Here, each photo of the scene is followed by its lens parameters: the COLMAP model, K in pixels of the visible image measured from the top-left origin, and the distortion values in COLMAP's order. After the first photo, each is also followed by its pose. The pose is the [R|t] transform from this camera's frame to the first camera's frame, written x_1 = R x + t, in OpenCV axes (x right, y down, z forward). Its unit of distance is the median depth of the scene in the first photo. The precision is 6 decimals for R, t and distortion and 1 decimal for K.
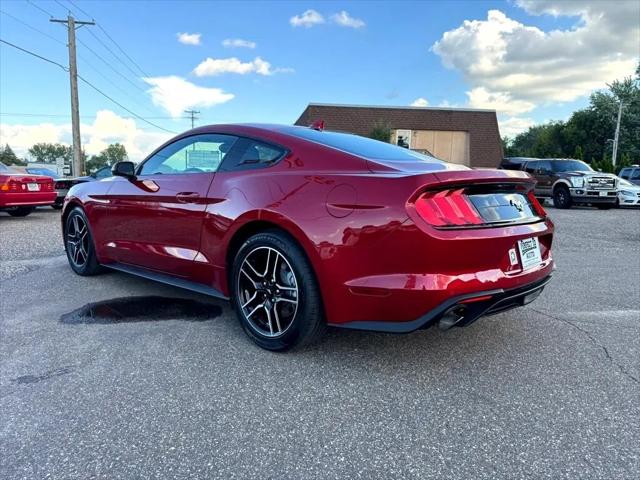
lens RADIAL K [[457.4, 0, 320.0], [0, 457.4, 240.0], [0, 0, 1]] dist [-0.005770, -0.007391]
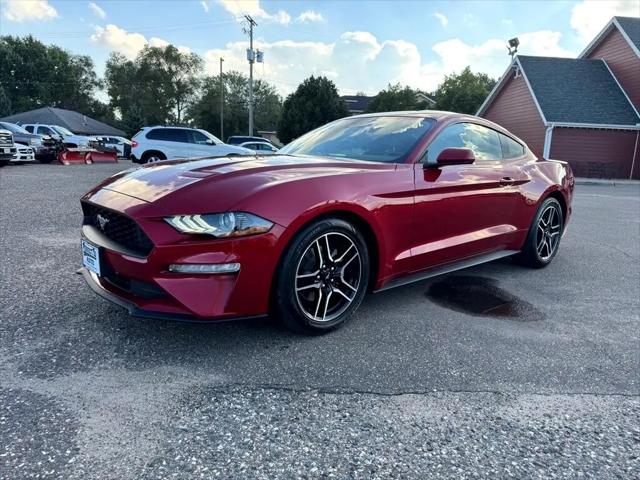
lens RADIAL K [[456.2, 0, 320.0], [0, 456.2, 240.0], [0, 0, 1]] dist [0.023580, -0.031773]
pose [[0.109901, -0.200651, 0.973479, -0.164413], [0.095422, 0.977018, 0.190608, -0.023454], [-0.989351, 0.071943, 0.126522, 0.141892]]
